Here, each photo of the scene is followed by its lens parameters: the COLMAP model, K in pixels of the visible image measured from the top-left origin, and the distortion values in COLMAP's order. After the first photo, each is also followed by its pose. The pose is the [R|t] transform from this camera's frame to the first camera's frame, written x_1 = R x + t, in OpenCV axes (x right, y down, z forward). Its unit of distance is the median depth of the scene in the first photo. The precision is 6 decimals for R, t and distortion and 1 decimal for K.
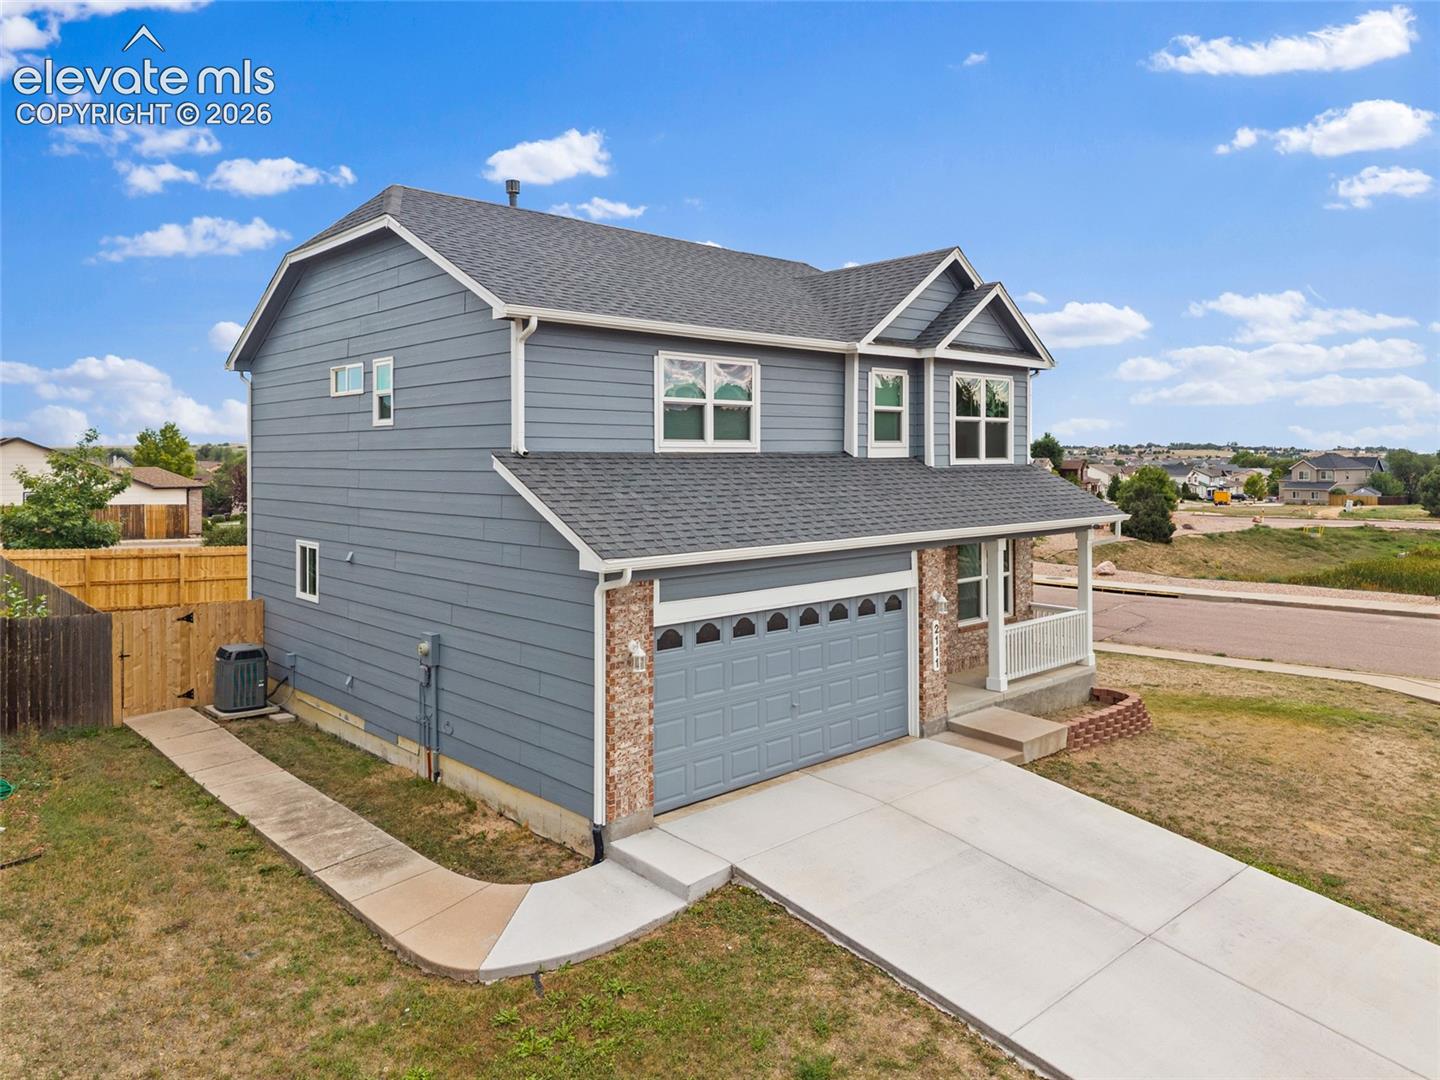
lens RADIAL K [[957.3, 0, 720.0], [0, 957.3, 540.0], [0, 0, 1]] dist [0.063098, -0.090929]
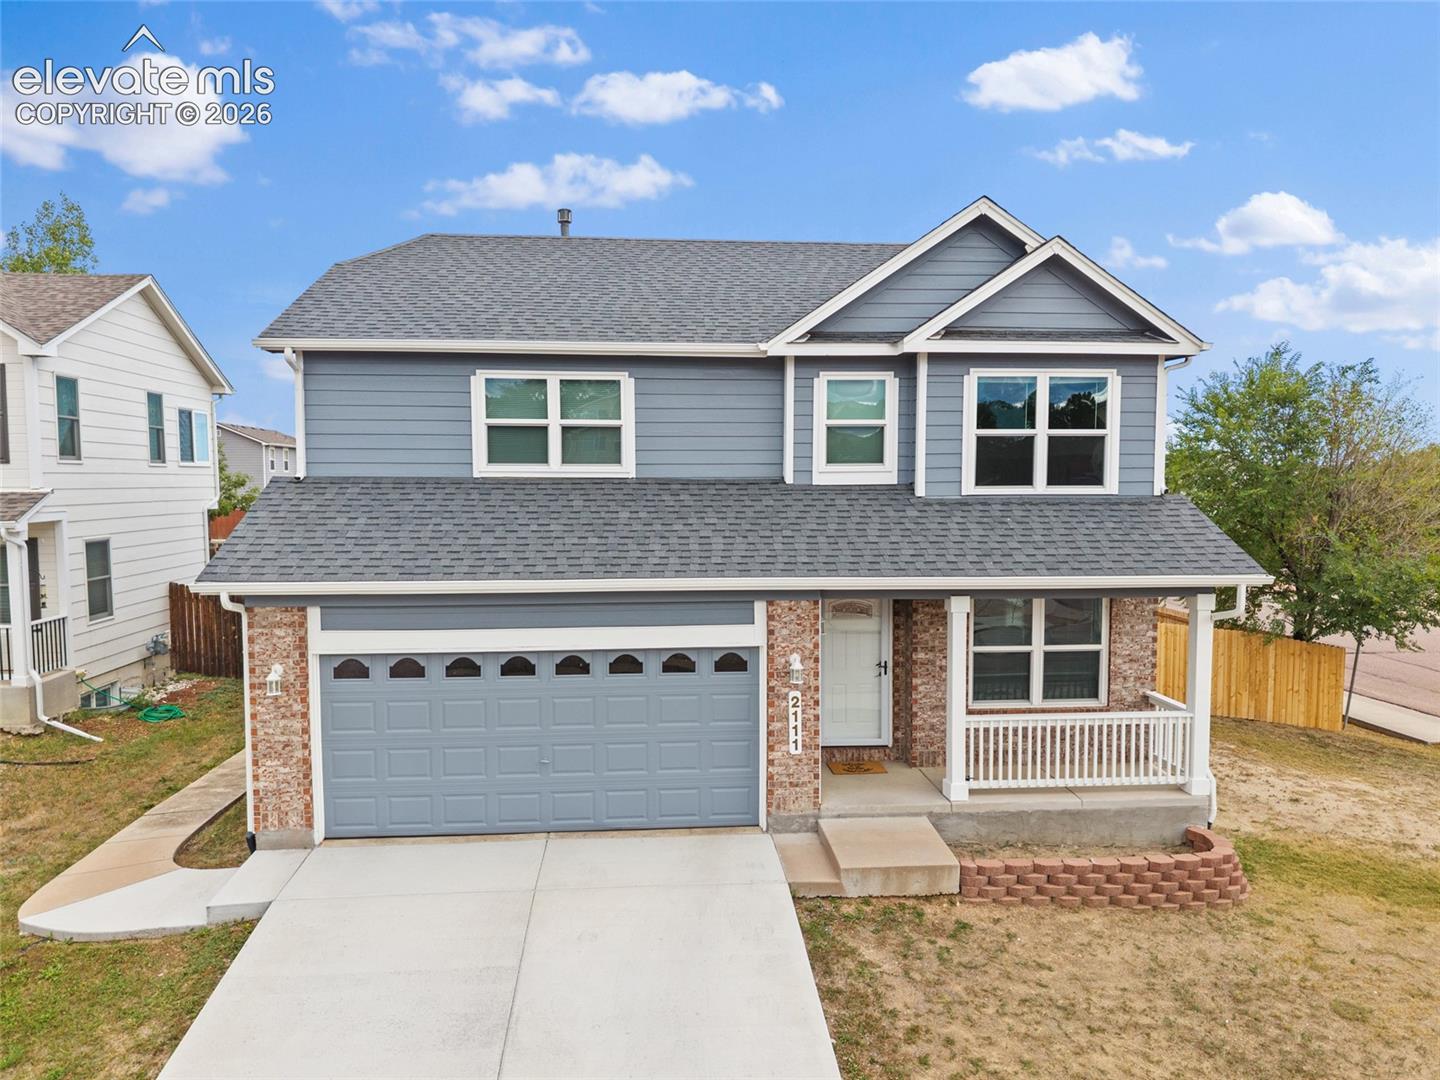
lens RADIAL K [[894.7, 0, 719.6], [0, 894.7, 629.2], [0, 0, 1]] dist [-0.000319, 0.000718]
pose [[0.805171, 0.097765, -0.584929, 0.607833], [-0.054410, 0.994336, 0.091295, -0.031858], [0.590541, -0.041682, 0.805930, 0.374423]]
